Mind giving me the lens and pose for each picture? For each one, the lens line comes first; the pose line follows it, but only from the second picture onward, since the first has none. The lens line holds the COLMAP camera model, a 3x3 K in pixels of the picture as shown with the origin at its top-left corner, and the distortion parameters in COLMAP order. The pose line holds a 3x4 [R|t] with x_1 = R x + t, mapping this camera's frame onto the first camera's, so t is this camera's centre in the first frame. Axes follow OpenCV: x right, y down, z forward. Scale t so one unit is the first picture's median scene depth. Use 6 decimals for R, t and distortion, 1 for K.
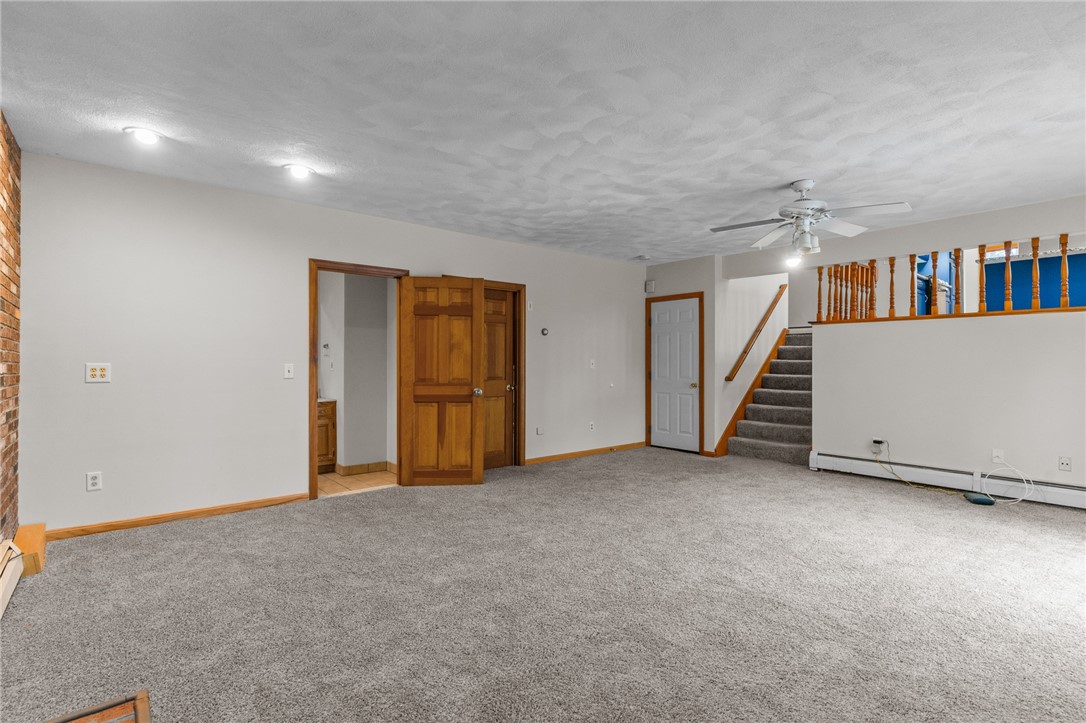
lens RADIAL K [[525.4, 0, 534.8], [0, 525.4, 337.5], [0, 0, 1]] dist [0.001837, 0.000308]
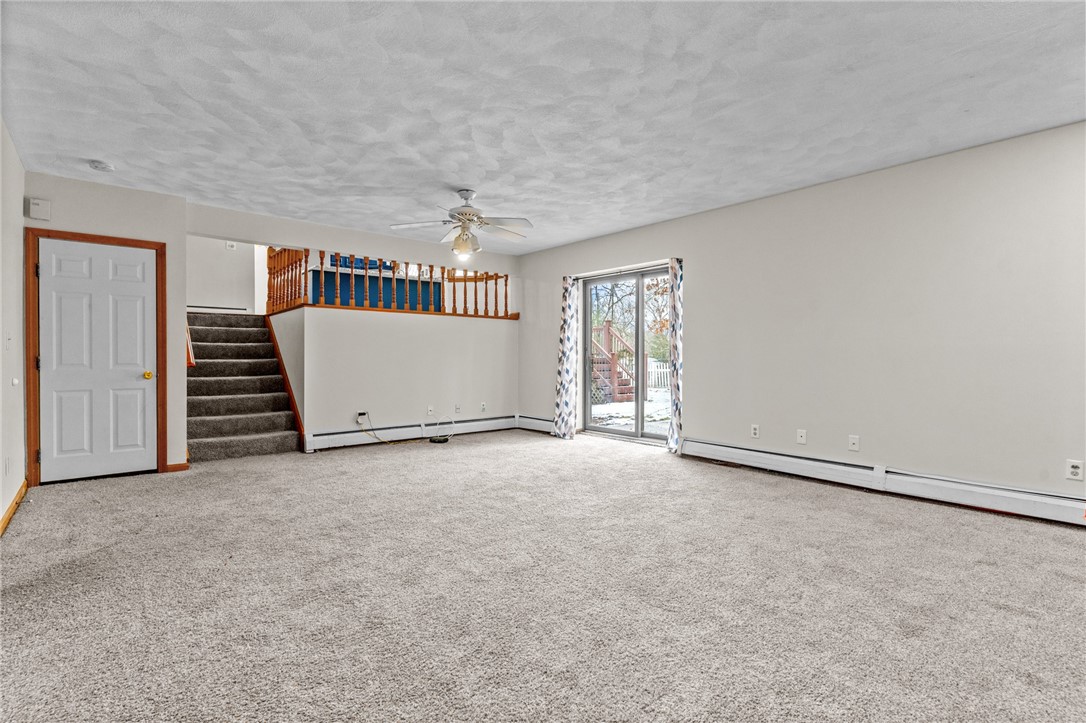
lens RADIAL K [[513.0, 0, 543.0], [0, 513.0, 361.5], [0, 0, 1]] dist [-0.002200, -0.000586]
pose [[-0.028580, -0.014237, 0.999490, -0.456902], [-0.052485, 0.998541, 0.012723, 0.042684], [-0.998213, -0.052095, -0.029286, 0.590438]]
